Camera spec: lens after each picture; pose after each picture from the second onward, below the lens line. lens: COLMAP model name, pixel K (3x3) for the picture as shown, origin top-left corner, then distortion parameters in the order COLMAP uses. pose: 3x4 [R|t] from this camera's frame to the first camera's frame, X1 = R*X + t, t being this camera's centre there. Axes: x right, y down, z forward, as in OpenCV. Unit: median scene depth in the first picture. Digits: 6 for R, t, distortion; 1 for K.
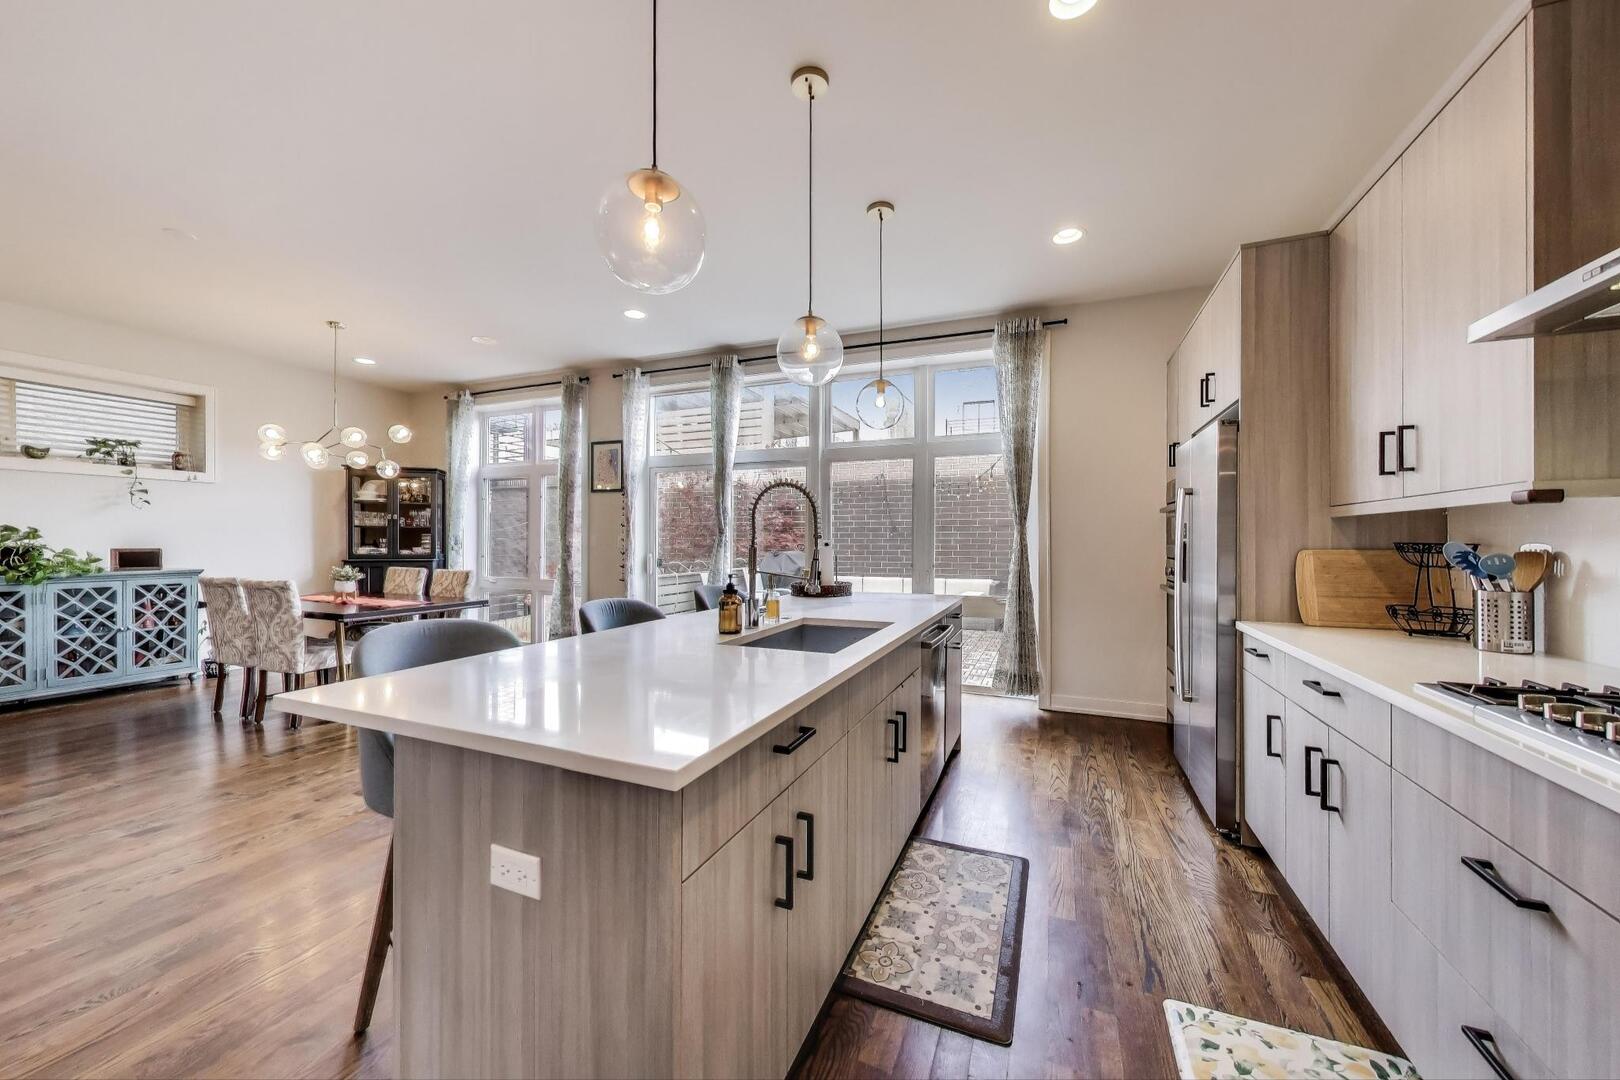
lens RADIAL K [[588.4, 0, 813.3], [0, 588.4, 543.9], [0, 0, 1]] dist [0.002614, 0.000310]
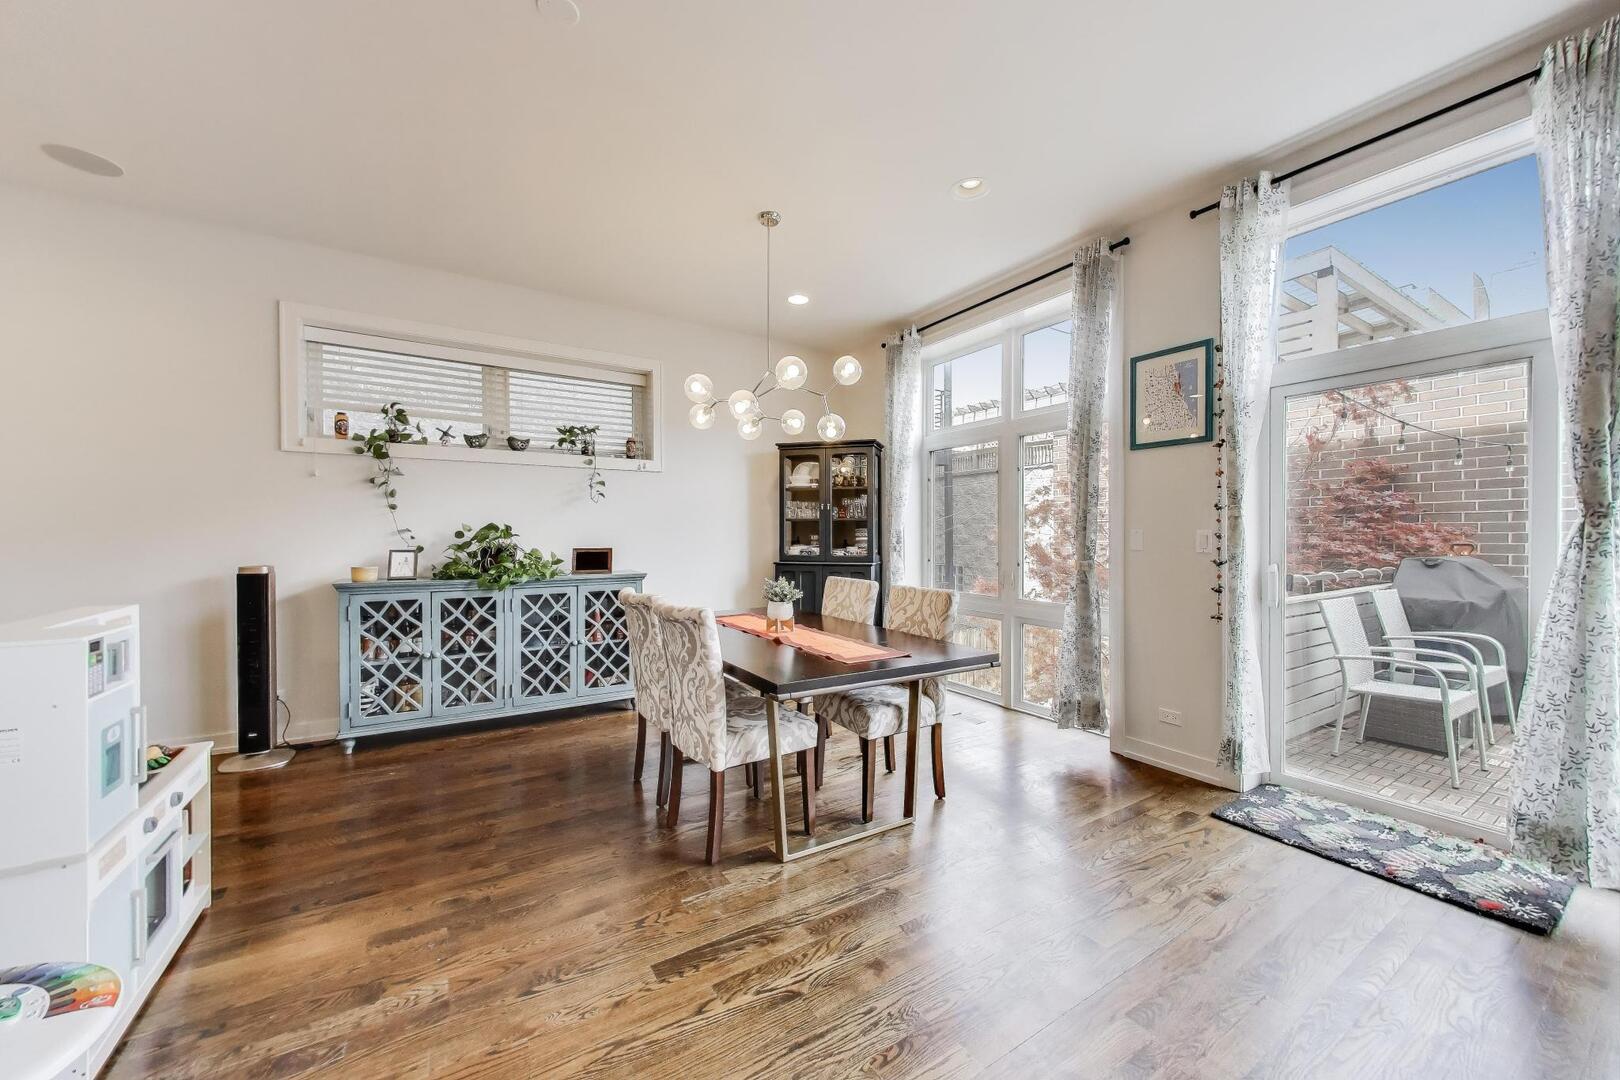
lens RADIAL K [[588.4, 0, 813.3], [0, 588.4, 543.9], [0, 0, 1]] dist [0.002614, 0.000310]
pose [[0.821932, 0.004735, -0.569566, -0.393191], [-0.000043, 0.999966, 0.008251, -0.005600], [0.569586, -0.006758, 0.821904, 0.487593]]
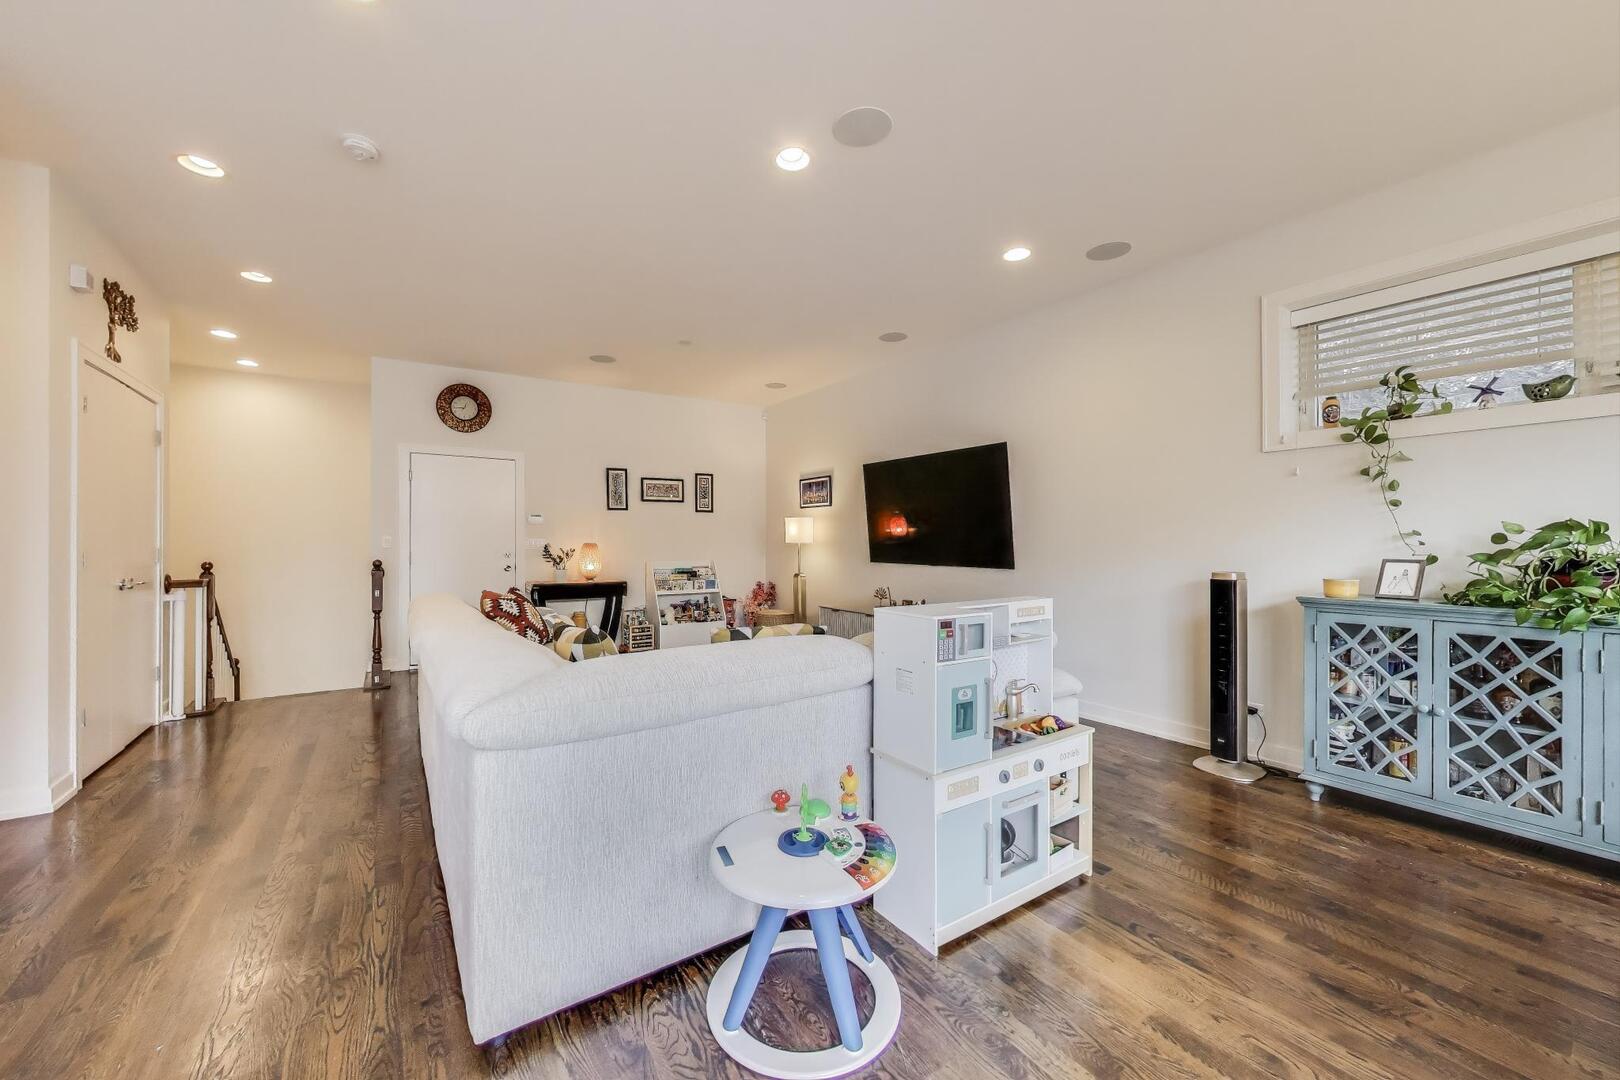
lens RADIAL K [[609.8, 0, 803.4], [0, 609.8, 536.4], [0, 0, 1]] dist [-0.014034, 0.000359]
pose [[-0.556381, -0.010946, -0.830855, -0.455298], [-0.003041, 0.999933, -0.011138, -0.006011], [0.830922, -0.003671, -0.556377, 0.653713]]
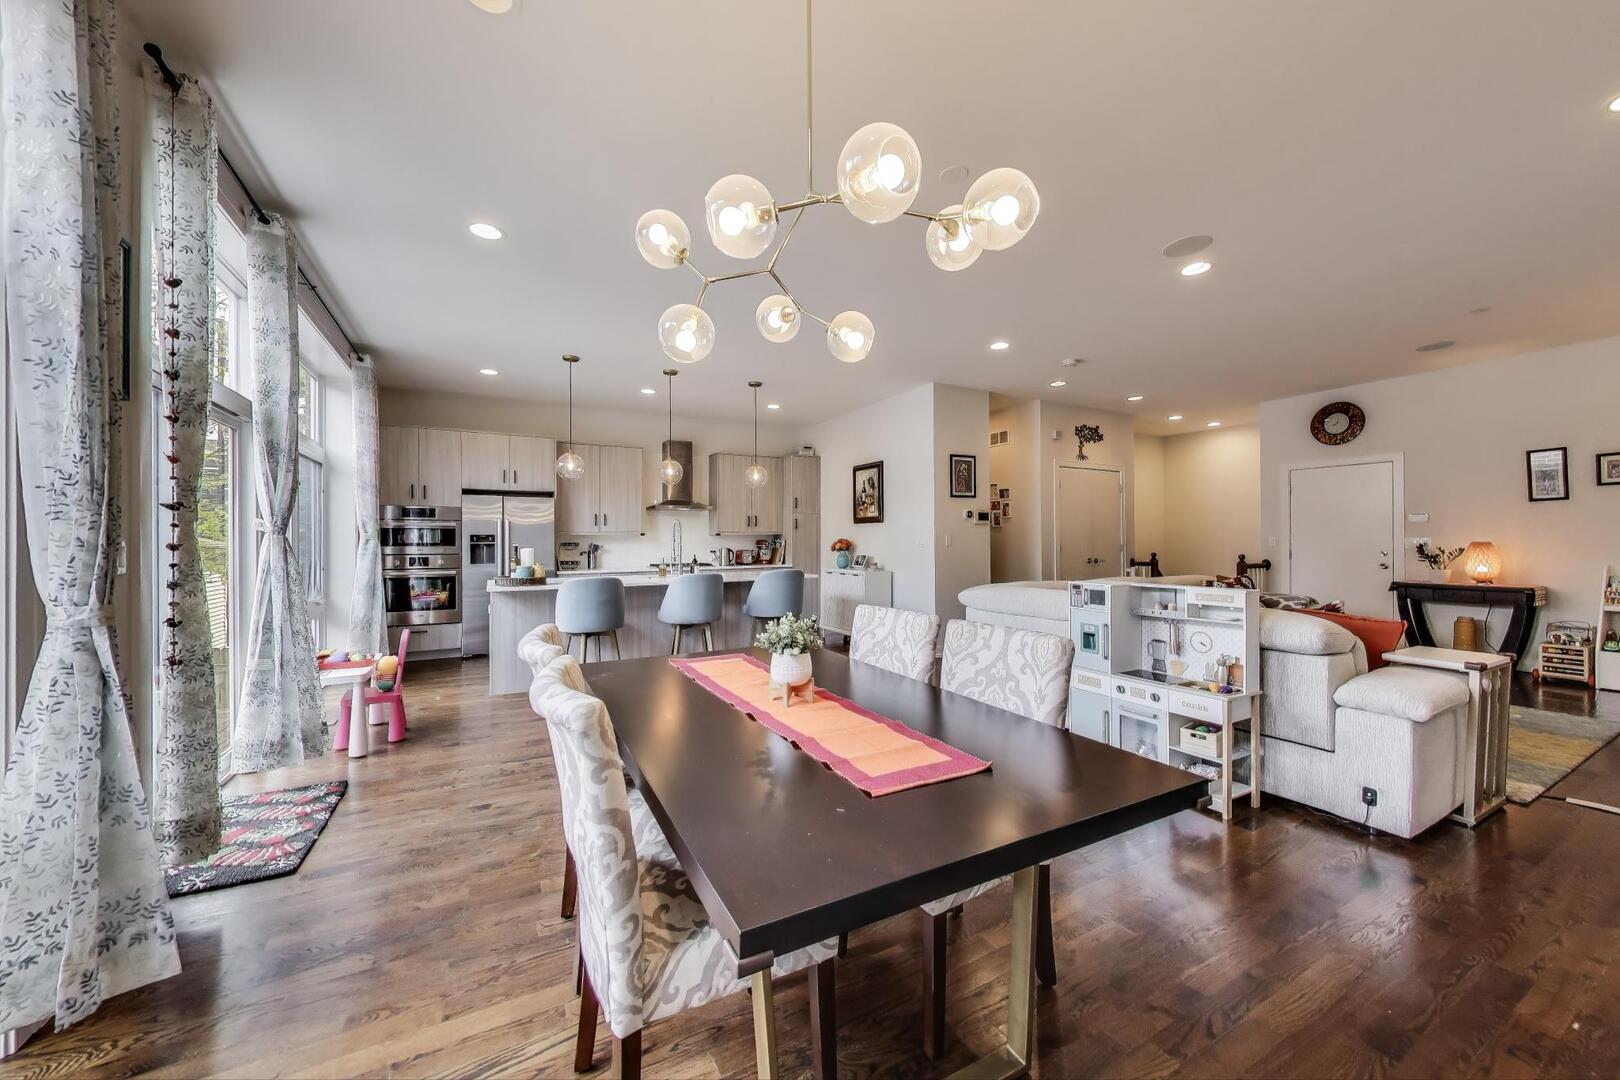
lens RADIAL K [[588.4, 0, 813.3], [0, 588.4, 543.9], [0, 0, 1]] dist [0.002614, 0.000310]
pose [[-0.793303, -0.004077, 0.608813, -1.037439], [0.001131, 0.999966, 0.008170, -0.011041], [-0.608826, 0.007170, -0.793272, 1.284268]]
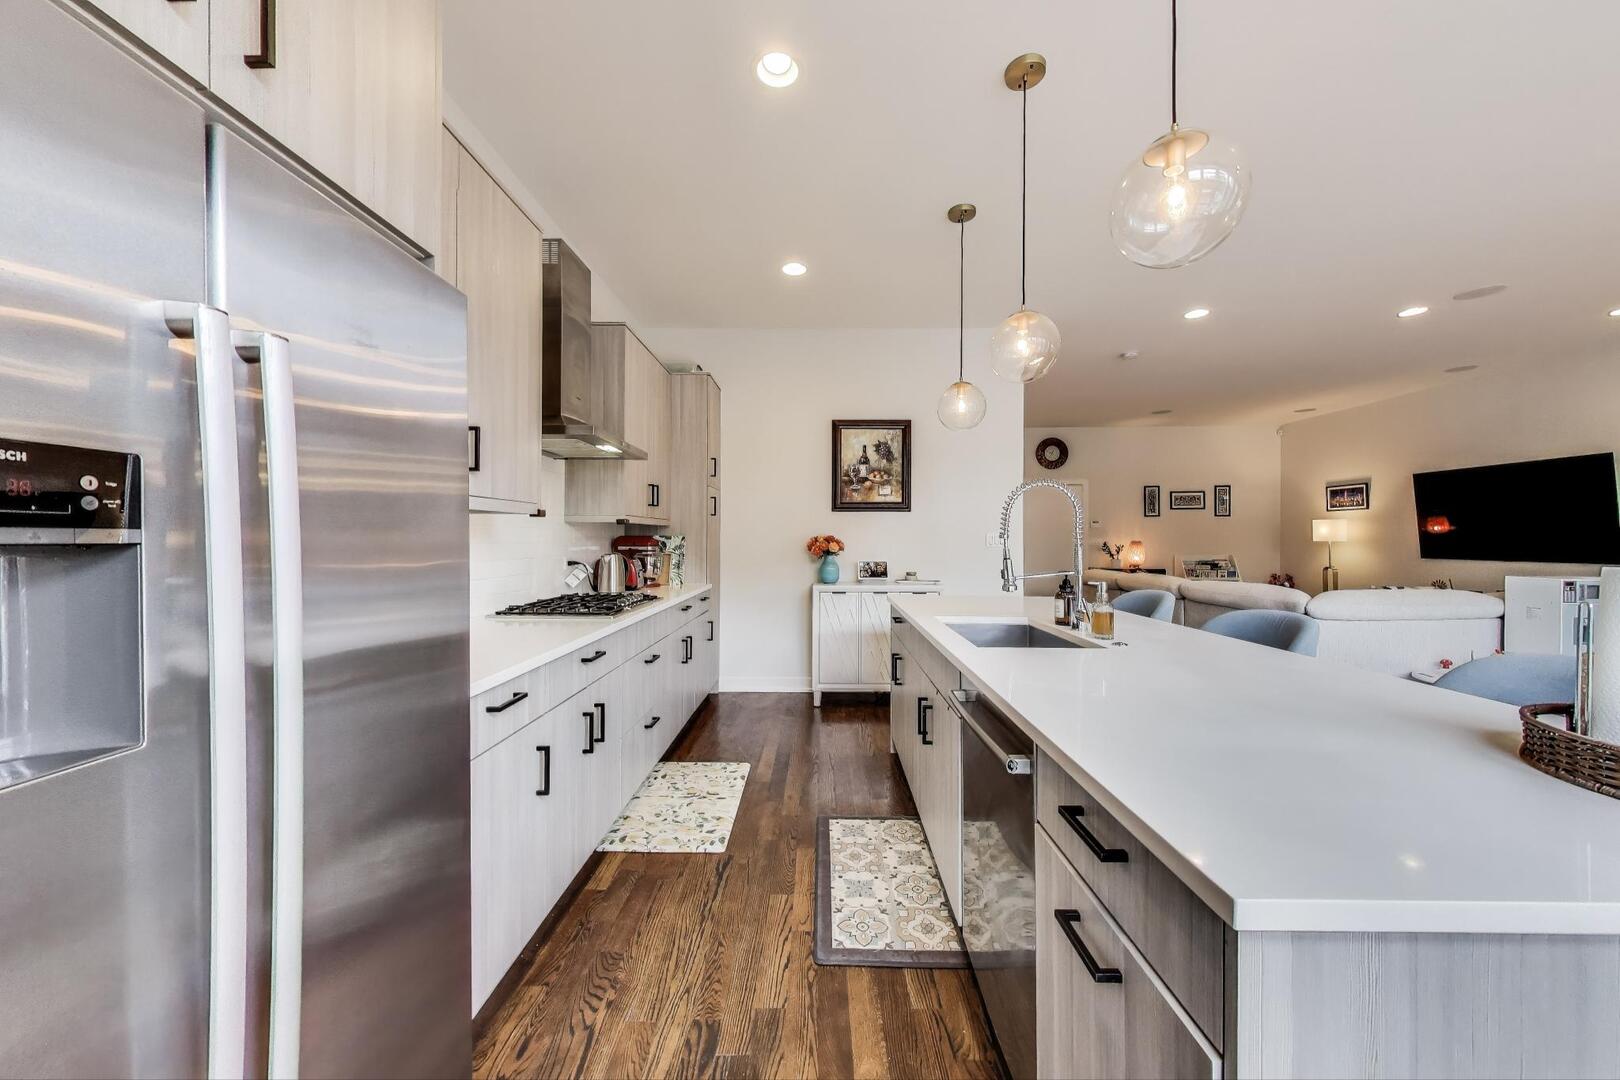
lens RADIAL K [[588.4, 0, 813.3], [0, 588.4, 543.9], [0, 0, 1]] dist [0.002614, 0.000310]
pose [[-0.929524, -0.001825, -0.368757, 0.323369], [-0.004312, 0.999973, 0.005921, -0.002327], [0.368737, 0.007093, -0.929507, 0.849551]]
